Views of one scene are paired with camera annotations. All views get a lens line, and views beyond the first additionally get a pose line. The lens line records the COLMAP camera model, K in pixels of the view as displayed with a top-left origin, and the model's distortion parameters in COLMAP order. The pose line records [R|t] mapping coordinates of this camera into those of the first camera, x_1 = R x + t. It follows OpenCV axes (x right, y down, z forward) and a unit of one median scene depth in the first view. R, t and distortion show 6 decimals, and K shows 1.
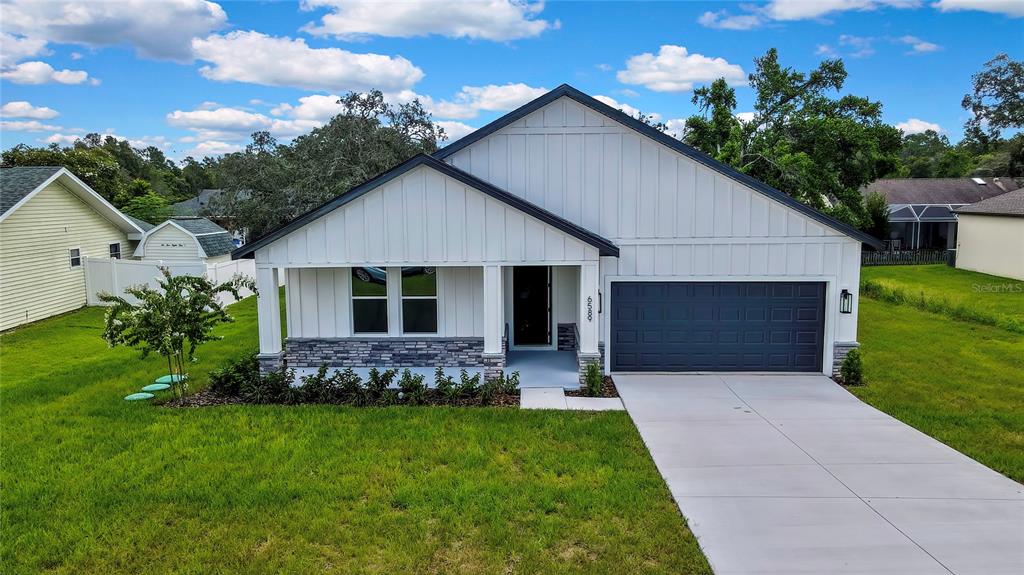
lens RADIAL K [[758.2, 0, 510.6], [0, 758.2, 287.4], [0, 0, 1]] dist [0.008756, 0.008625]
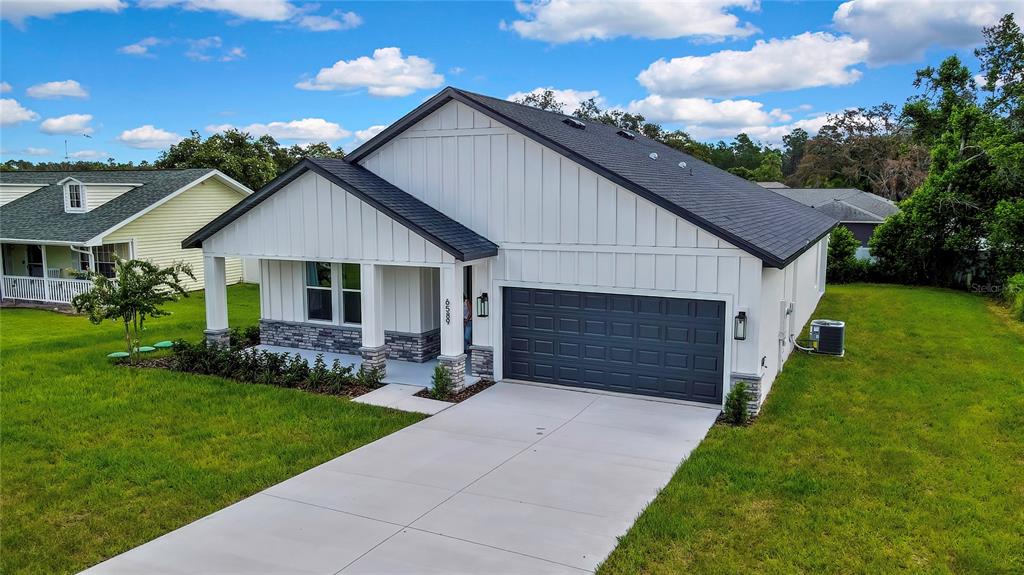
lens RADIAL K [[757.2, 0, 504.0], [0, 757.2, 276.8], [0, 0, 1]] dist [0.006713, 0.002666]
pose [[0.903771, 0.053277, -0.424687, 0.528575], [-0.056459, 0.998392, 0.005099, -0.023973], [0.424275, 0.019369, 0.905326, 0.111030]]
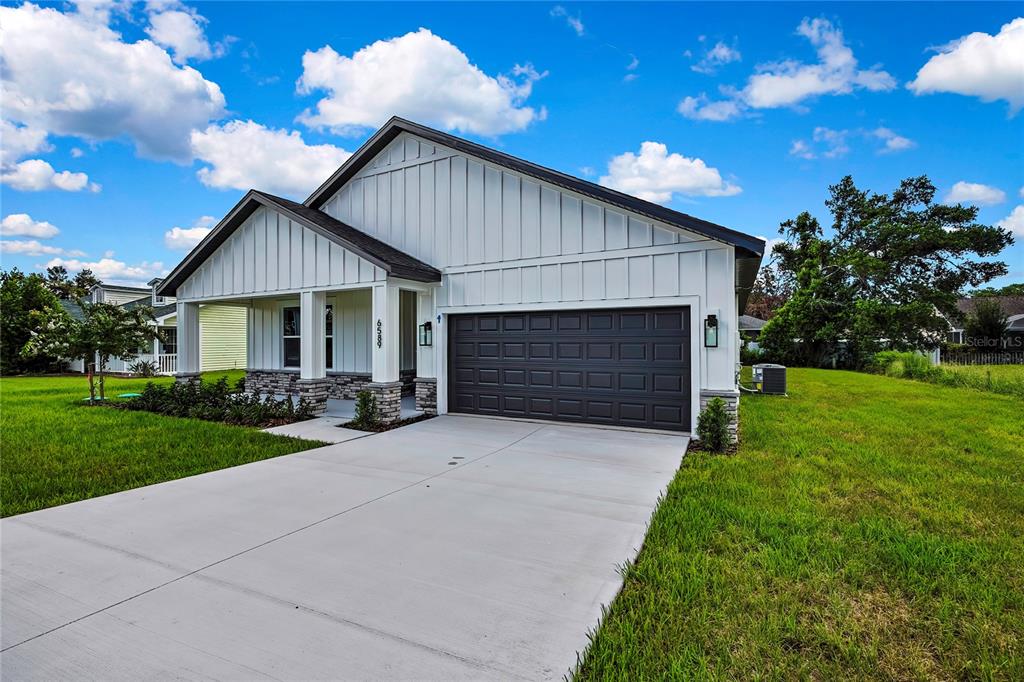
lens RADIAL K [[438.3, 0, 516.4], [0, 438.3, 340.9], [0, 0, 1]] dist [-0.003253, 0.000347]
pose [[0.902836, -0.000704, -0.429985, 0.427723], [-0.050101, 0.993015, -0.106822, 0.076022], [0.427057, 0.117985, 0.896494, 0.533033]]
